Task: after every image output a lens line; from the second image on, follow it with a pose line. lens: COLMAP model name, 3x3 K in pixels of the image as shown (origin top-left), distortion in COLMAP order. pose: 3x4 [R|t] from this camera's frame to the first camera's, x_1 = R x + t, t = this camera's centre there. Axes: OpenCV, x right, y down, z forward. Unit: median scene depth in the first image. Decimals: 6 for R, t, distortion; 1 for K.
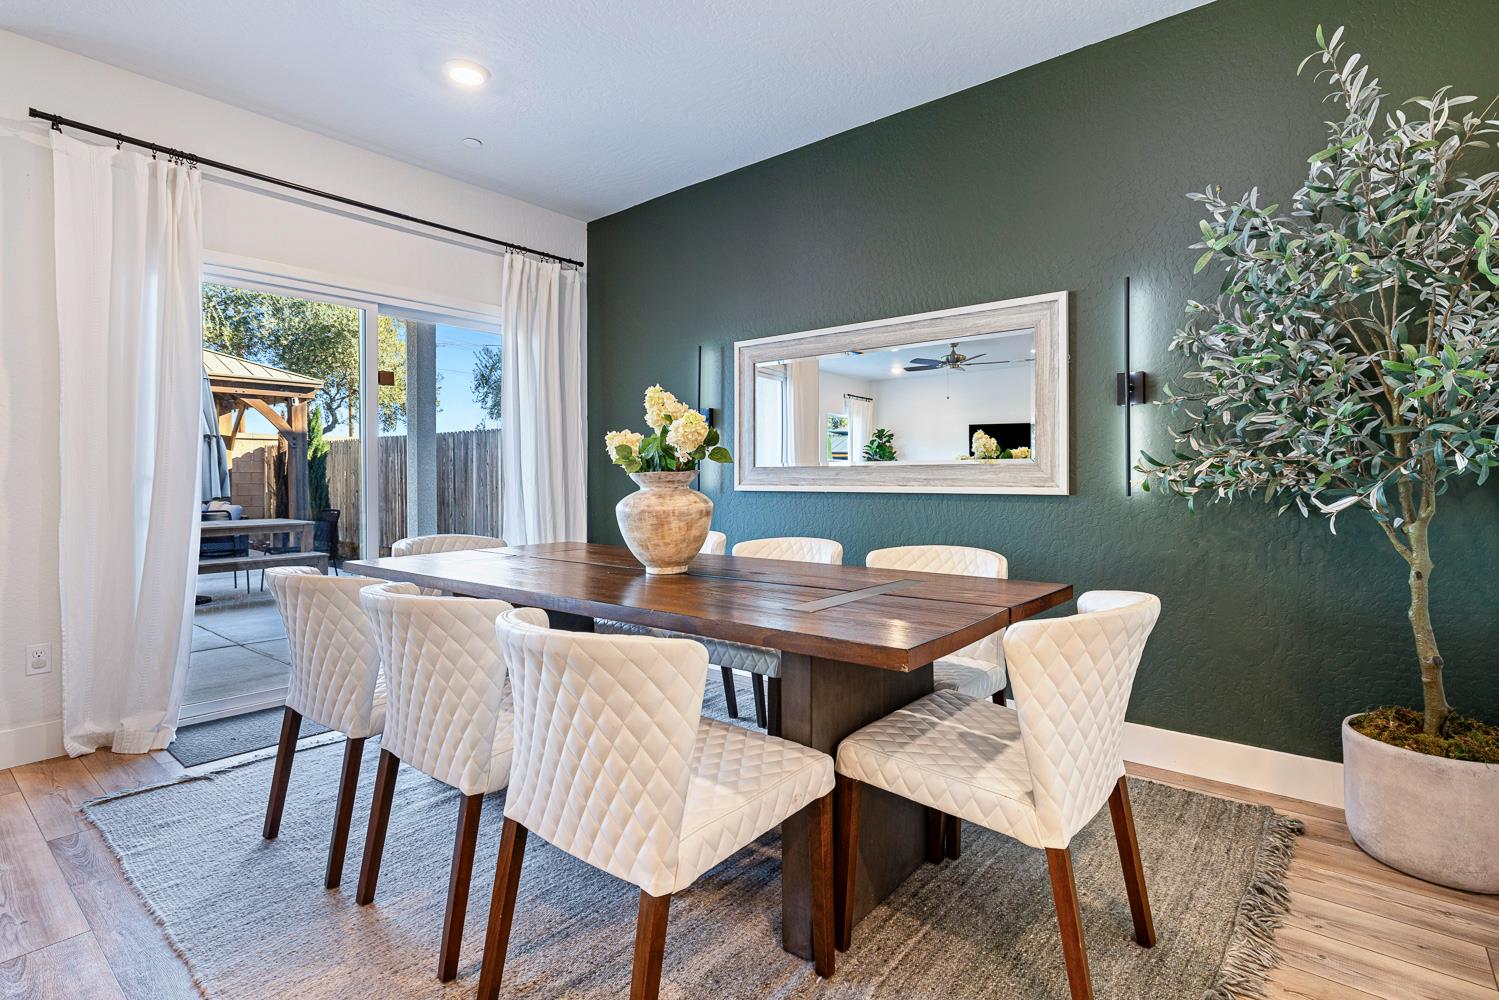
lens RADIAL K [[729.7, 0, 755.7], [0, 729.7, 478.3], [0, 0, 1]] dist [-0.002408, -0.000242]
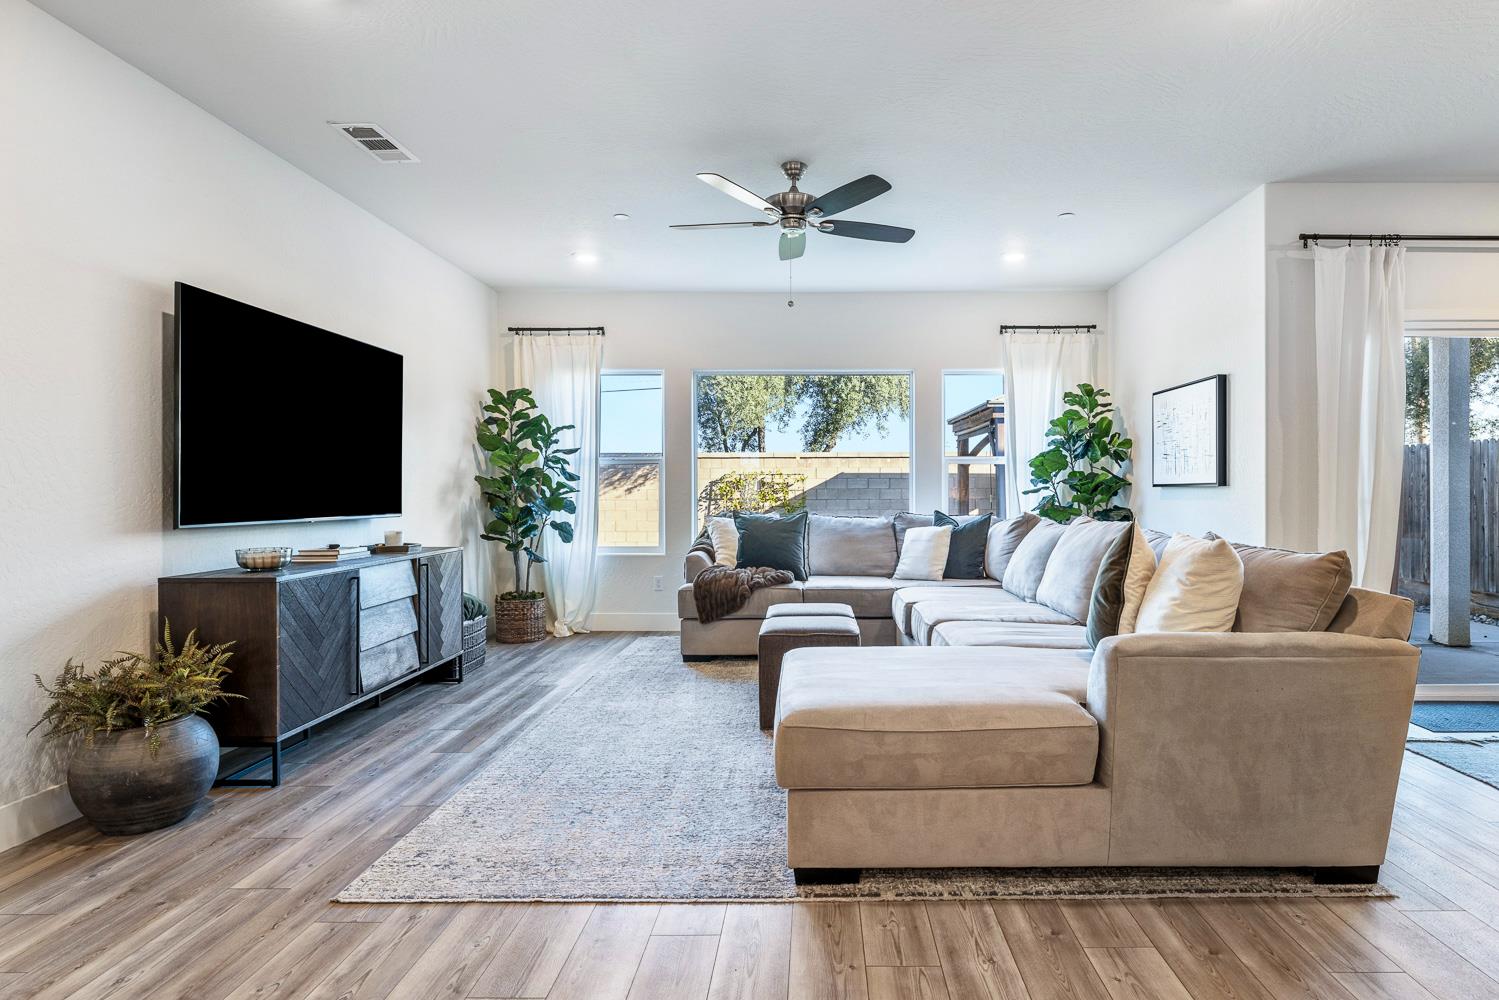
lens RADIAL K [[816.6, 0, 814.5], [0, 816.6, 493.2], [0, 0, 1]] dist [-0.001949, 0.000084]
pose [[0.630658, 0.003913, -0.776051, -0.362362], [-0.002346, 0.999992, 0.003135, -0.014506], [0.776057, -0.000156, 0.630662, -0.693875]]
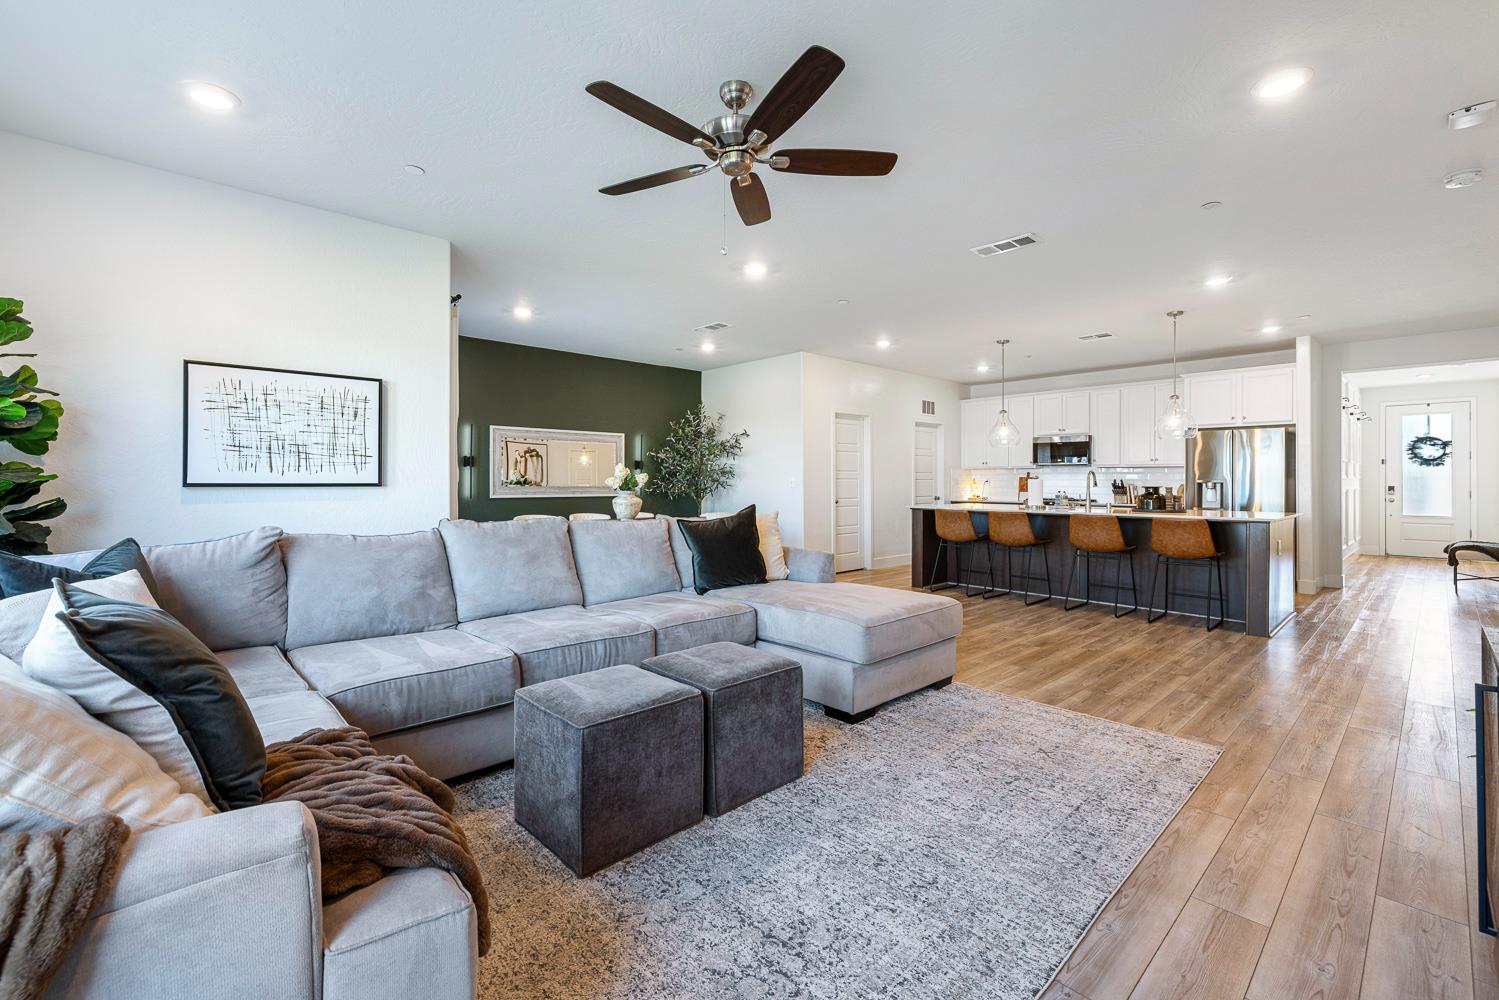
lens RADIAL K [[639.9, 0, 745.6], [0, 639.9, 482.4], [0, 0, 1]] dist [-0.000118, -0.000276]
pose [[0.140134, 0.003224, 0.990127, -2.431644], [0.000784, 0.999994, -0.003367, -0.029274], [-0.990132, 0.001248, 0.140130, 0.063925]]
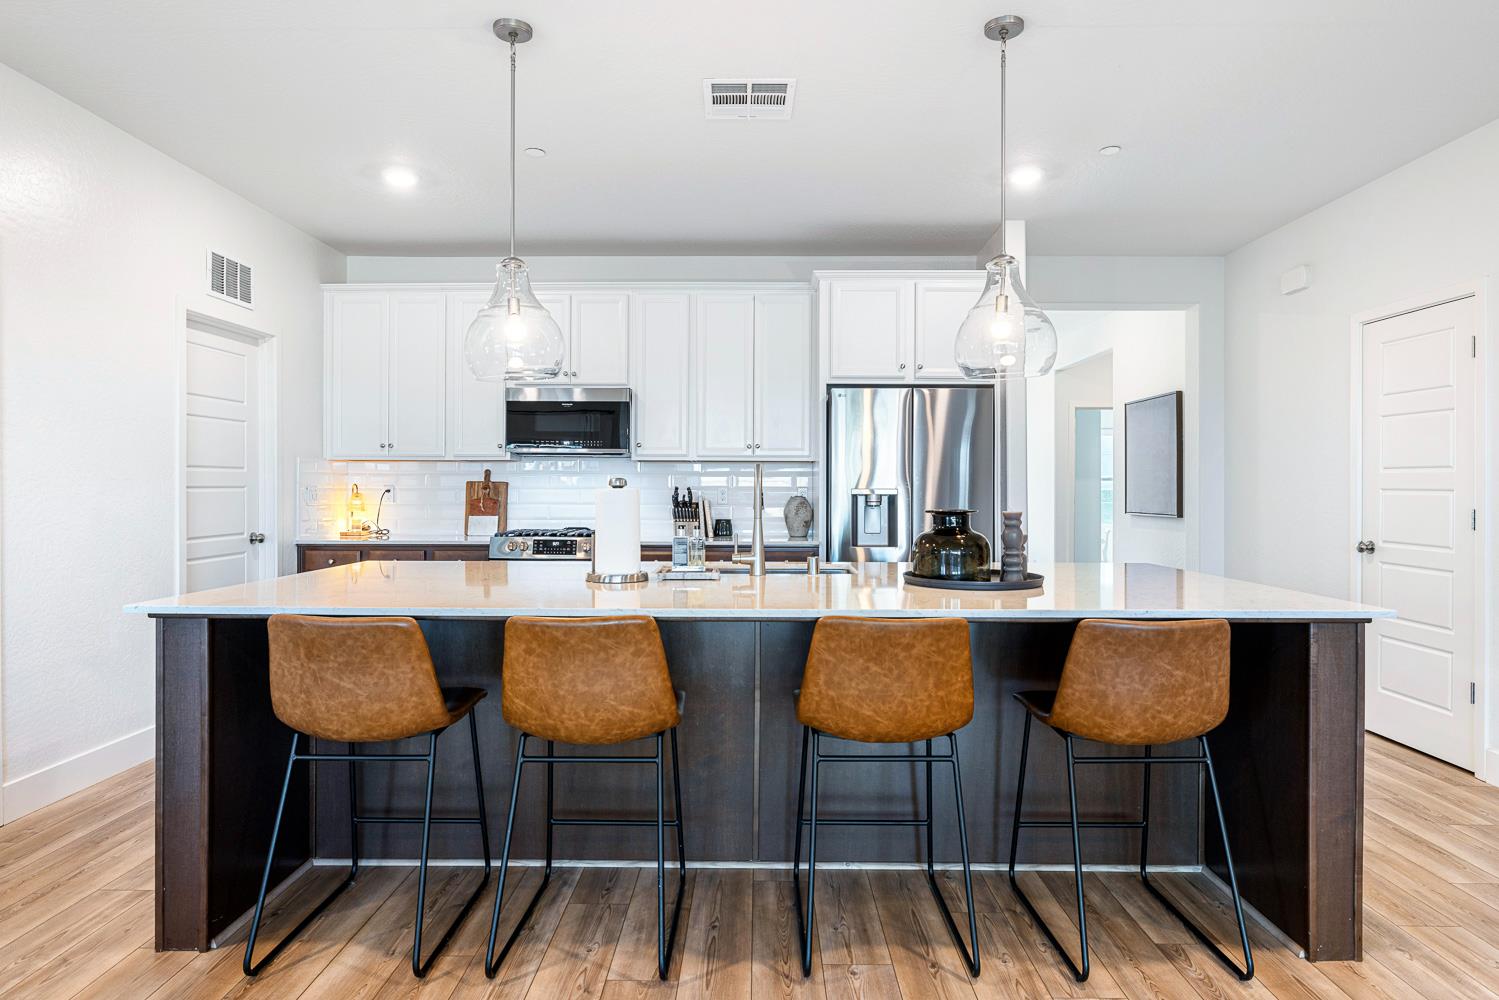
lens RADIAL K [[883.4, 0, 749.1], [0, 883.4, 486.7], [0, 0, 1]] dist [-0.002169, 0.000391]
pose [[-0.622597, 0.003693, 0.782534, -0.753072], [0.003845, 0.999991, -0.001659, -0.049930], [-0.782533, 0.001976, -0.622606, -0.160725]]
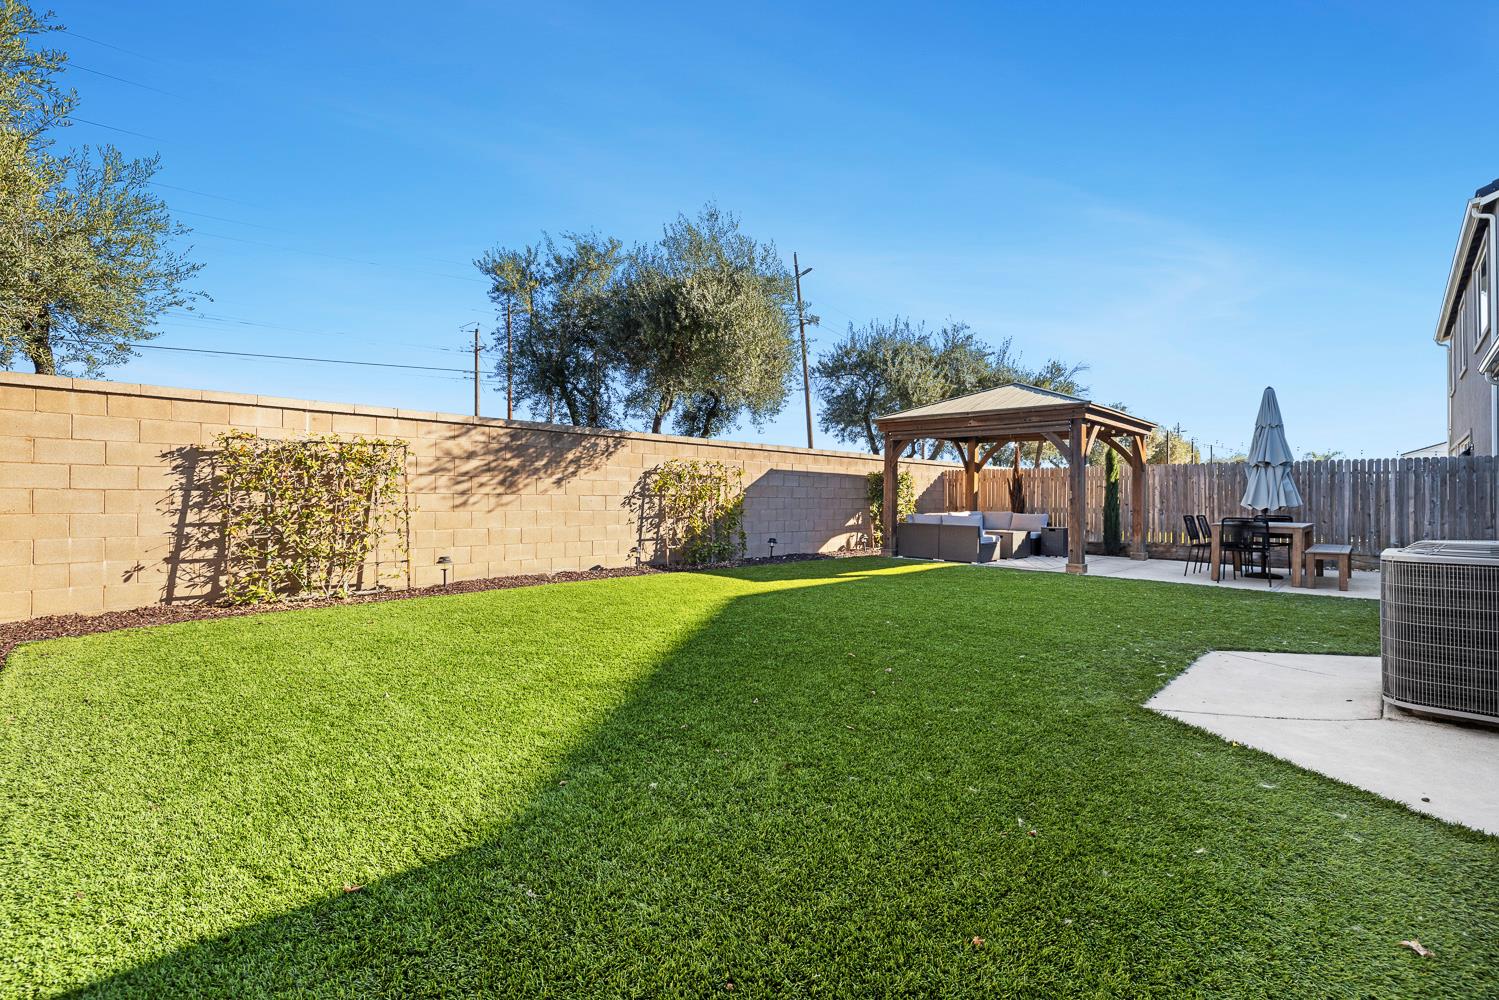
lens RADIAL K [[677.0, 0, 746.0], [0, 677.0, 503.8], [0, 0, 1]] dist [-0.000692, 0.000660]
pose [[0.996483, 0.009779, -0.083227, -4.457259], [-0.009578, 0.999950, 0.002814, 0.075562], [0.083251, -0.002007, 0.996527, -1.200595]]
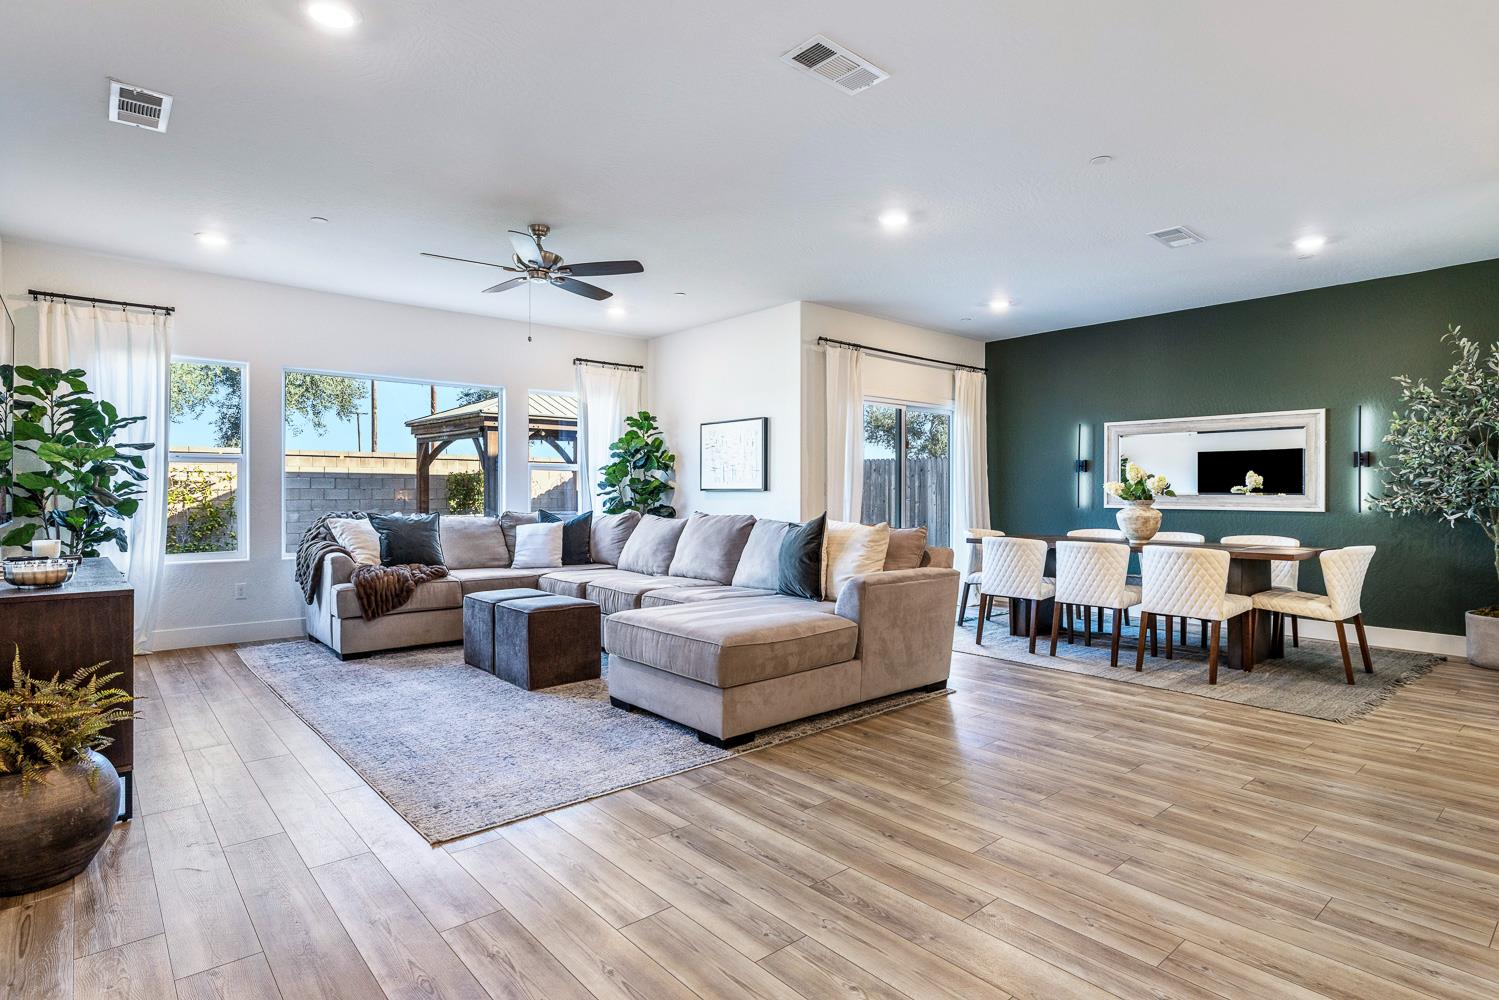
lens RADIAL K [[779.6, 0, 751.5], [0, 779.6, 493.4], [0, 0, 1]] dist [-0.002705, -0.000044]
pose [[0.985252, 0.006502, -0.170986, -0.773069], [-0.006438, 0.999979, 0.000930, -0.020196], [0.170988, 0.000185, 0.985273, -1.399683]]
